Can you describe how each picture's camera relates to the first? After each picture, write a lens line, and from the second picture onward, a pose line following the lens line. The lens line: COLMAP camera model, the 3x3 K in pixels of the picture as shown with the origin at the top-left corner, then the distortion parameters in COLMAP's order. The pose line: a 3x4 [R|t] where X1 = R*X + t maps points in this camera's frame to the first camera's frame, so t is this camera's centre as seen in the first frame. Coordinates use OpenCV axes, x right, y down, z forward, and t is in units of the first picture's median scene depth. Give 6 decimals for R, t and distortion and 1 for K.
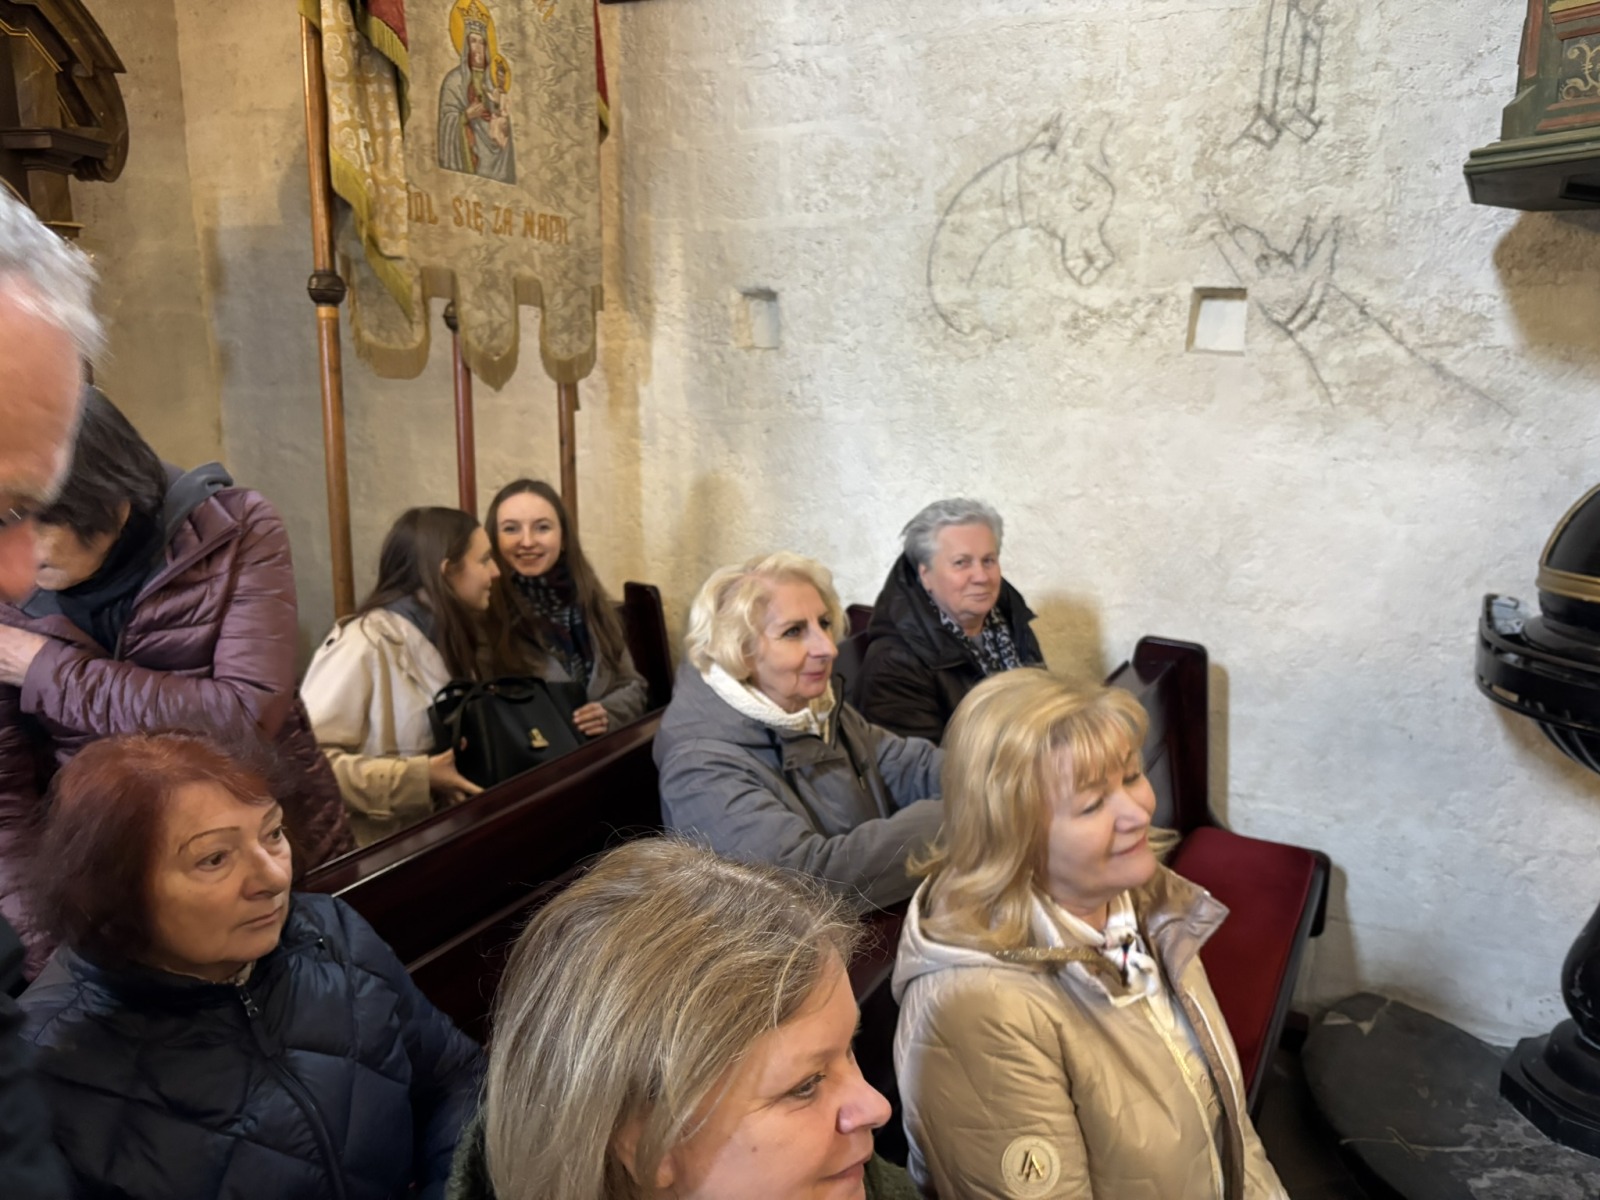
lens RADIAL K [[1311.5, 0, 809.4], [0, 1311.5, 610.9], [0, 0, 1]] dist [0.021391, -0.009222]
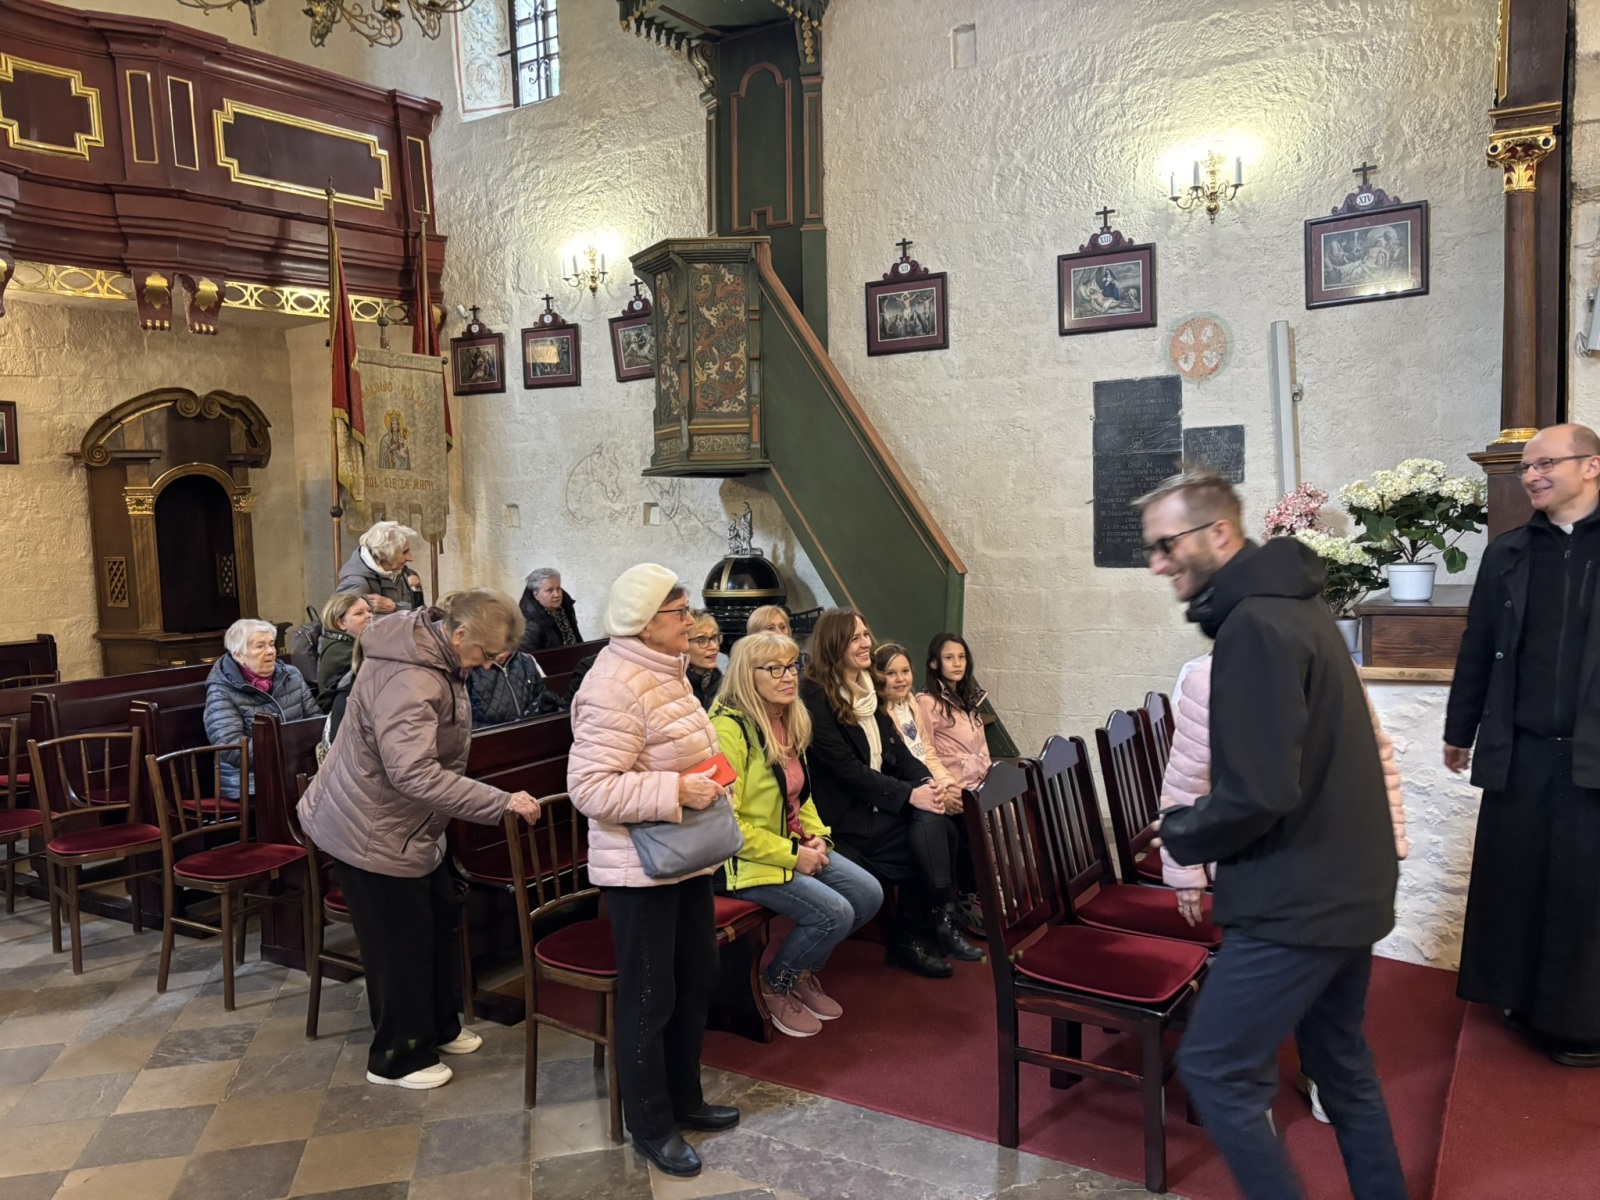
lens RADIAL K [[1239.1, 0, 821.5], [0, 1239.1, 615.2], [0, 0, 1]] dist [-0.001245, -0.004511]
pose [[0.999150, -0.021840, -0.034953, 0.725821], [0.017482, 0.992562, -0.120481, 0.303333], [0.037324, 0.119768, 0.992100, -1.510039]]
